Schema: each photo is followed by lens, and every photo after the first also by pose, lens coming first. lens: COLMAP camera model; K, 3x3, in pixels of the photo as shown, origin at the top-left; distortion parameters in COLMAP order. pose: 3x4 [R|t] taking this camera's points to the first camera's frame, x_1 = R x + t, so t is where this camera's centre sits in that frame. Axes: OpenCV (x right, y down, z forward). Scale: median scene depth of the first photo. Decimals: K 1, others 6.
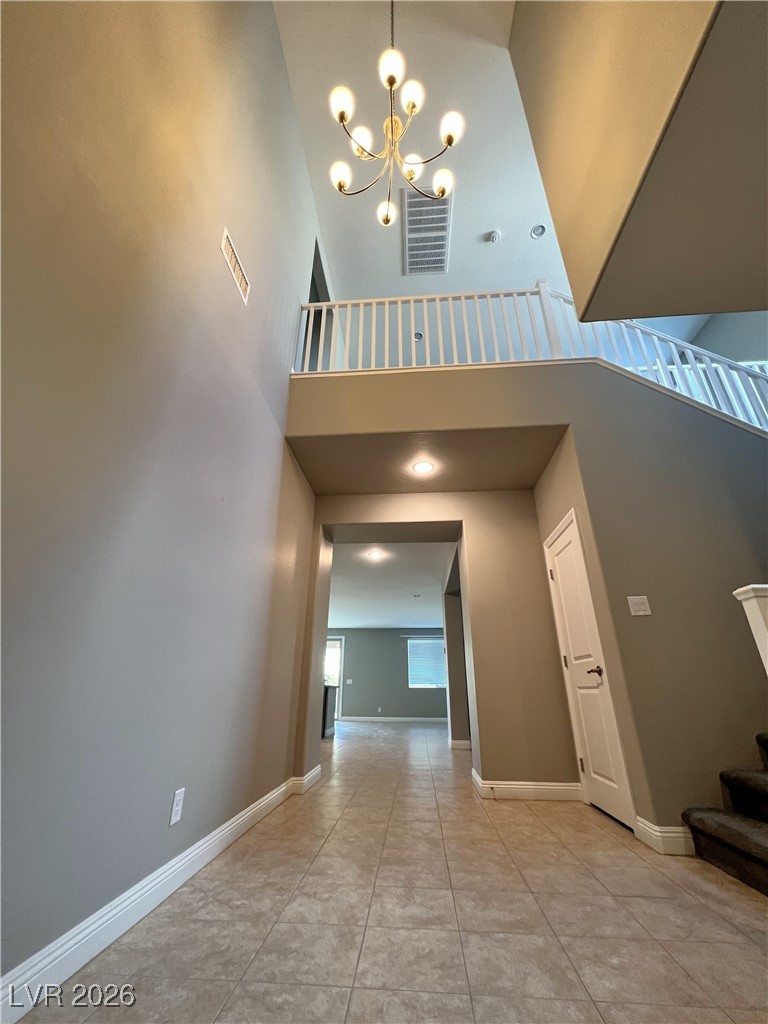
lens RADIAL K [[410.5, 0, 384.0], [0, 410.5, 512.0], [0, 0, 1]] dist [-0.001086, -0.000198]
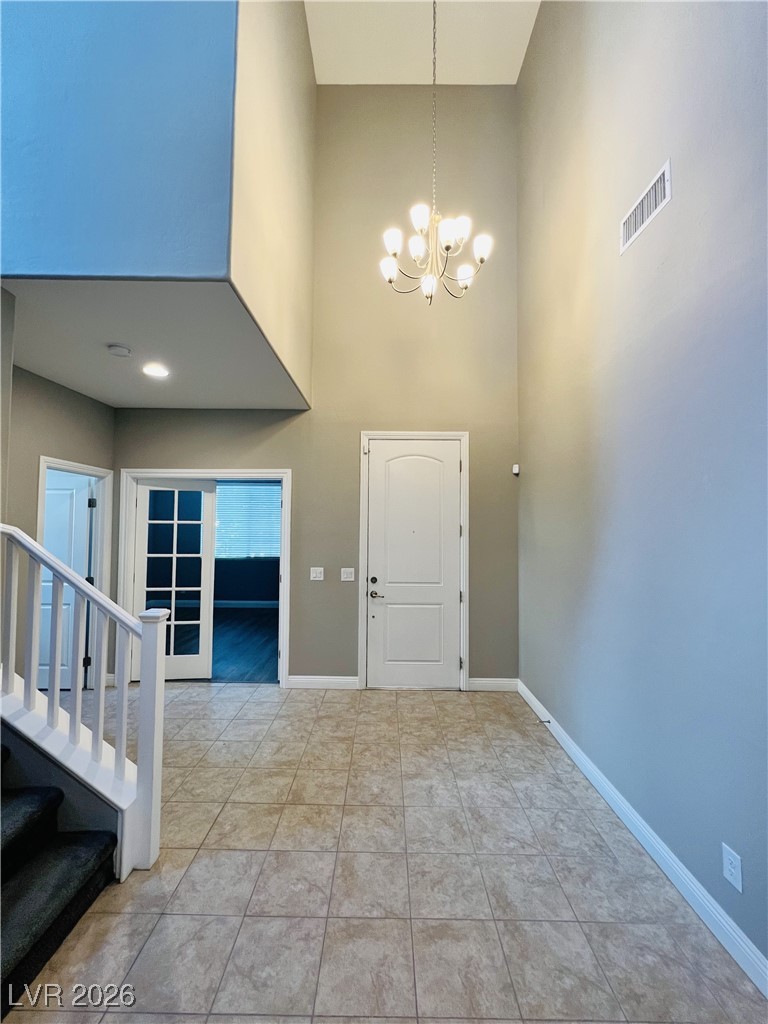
lens RADIAL K [[410.5, 0, 384.0], [0, 410.5, 512.0], [0, 0, 1]] dist [-0.001086, -0.000198]
pose [[-0.997391, -0.013865, -0.070843, 0.357874], [0.018232, 0.901181, -0.433059, 0.510156], [0.069847, -0.433221, -0.898577, 2.531885]]
